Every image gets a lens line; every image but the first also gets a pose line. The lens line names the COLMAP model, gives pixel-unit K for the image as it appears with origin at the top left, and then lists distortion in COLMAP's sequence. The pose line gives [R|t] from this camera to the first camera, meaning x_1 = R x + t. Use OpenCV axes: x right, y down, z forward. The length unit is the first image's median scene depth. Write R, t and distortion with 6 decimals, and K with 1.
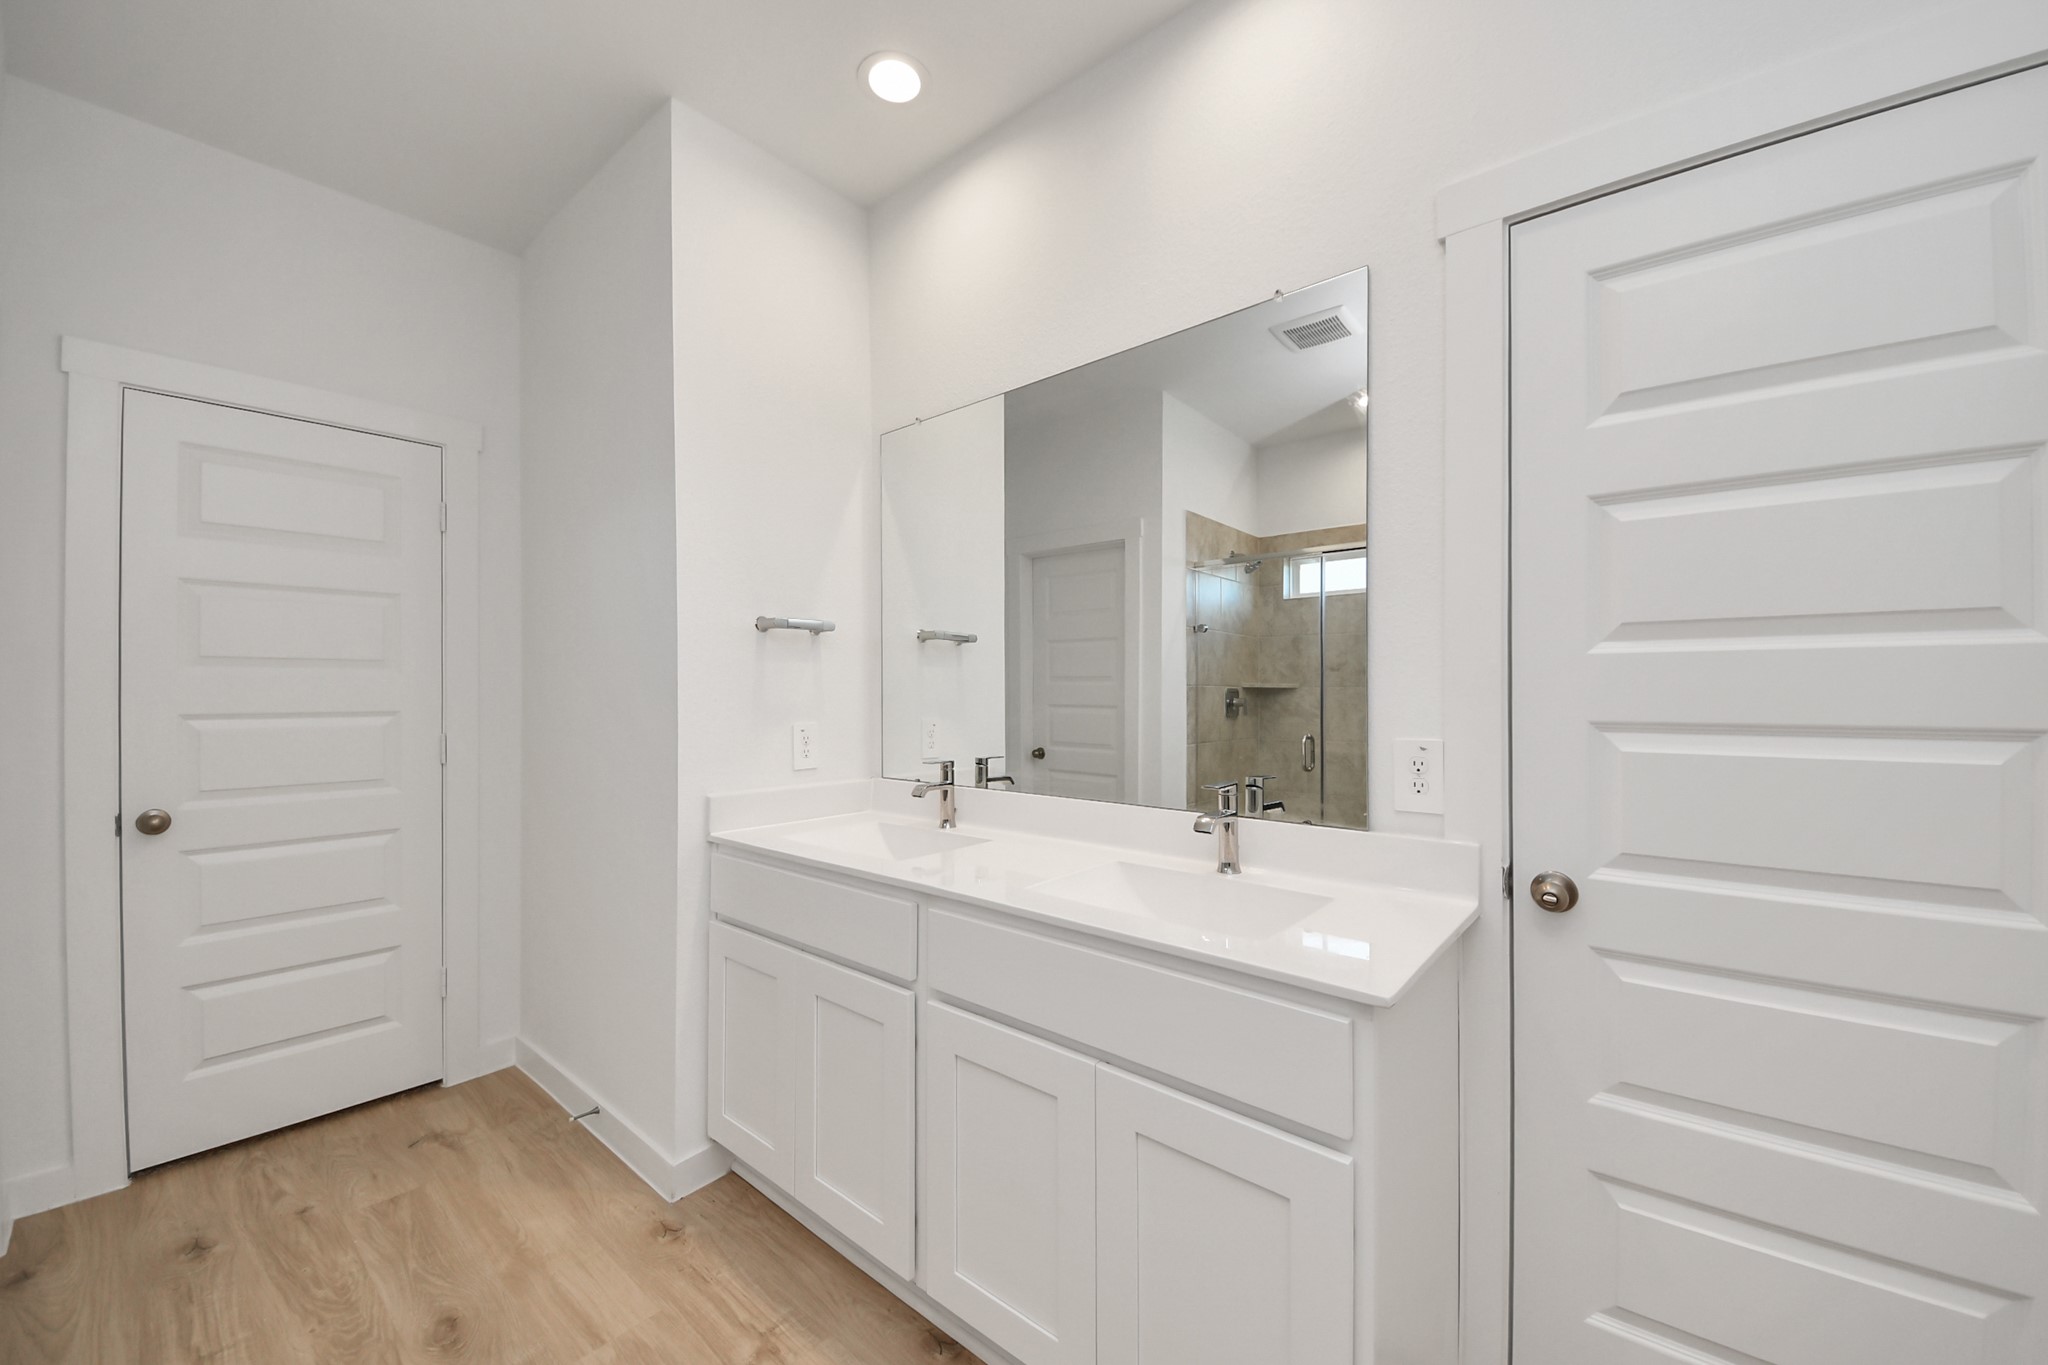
lens RADIAL K [[800.7, 0, 1024.0], [0, 800.7, 682.5], [0, 0, 1]] dist [-0.018353, -0.003017]
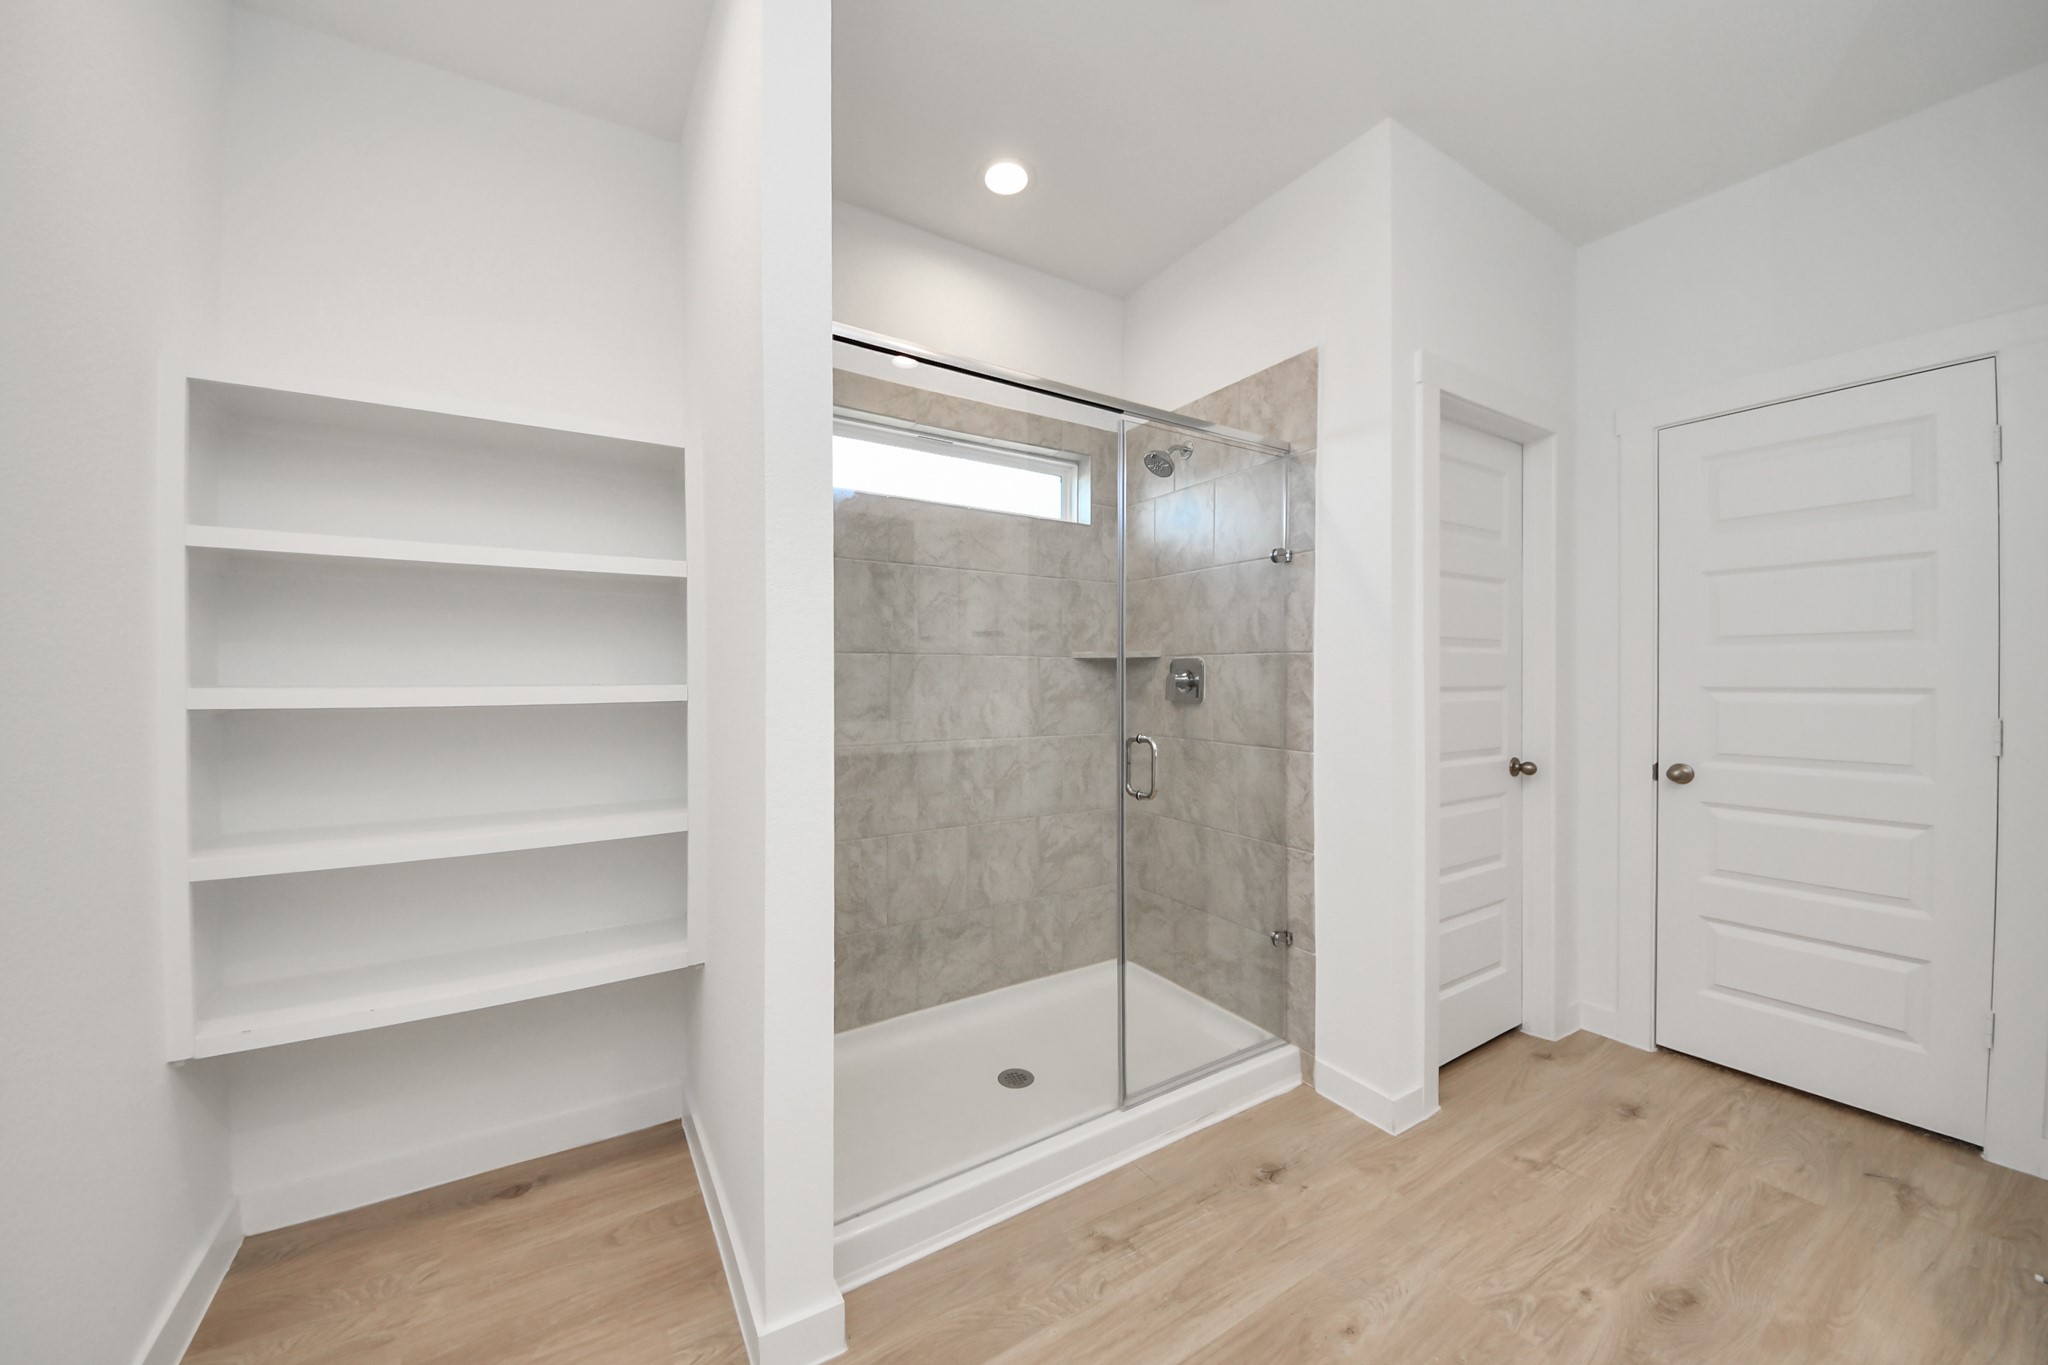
lens RADIAL K [[736.8, 0, 1027.0], [0, 736.8, 677.0], [0, 0, 1]] dist [-0.024999, -0.000494]
pose [[-0.302038, 0.008684, -0.953256, 0.315071], [0.015309, 0.999874, 0.004258, 0.006496], [0.953173, -0.013307, -0.302133, 0.401248]]
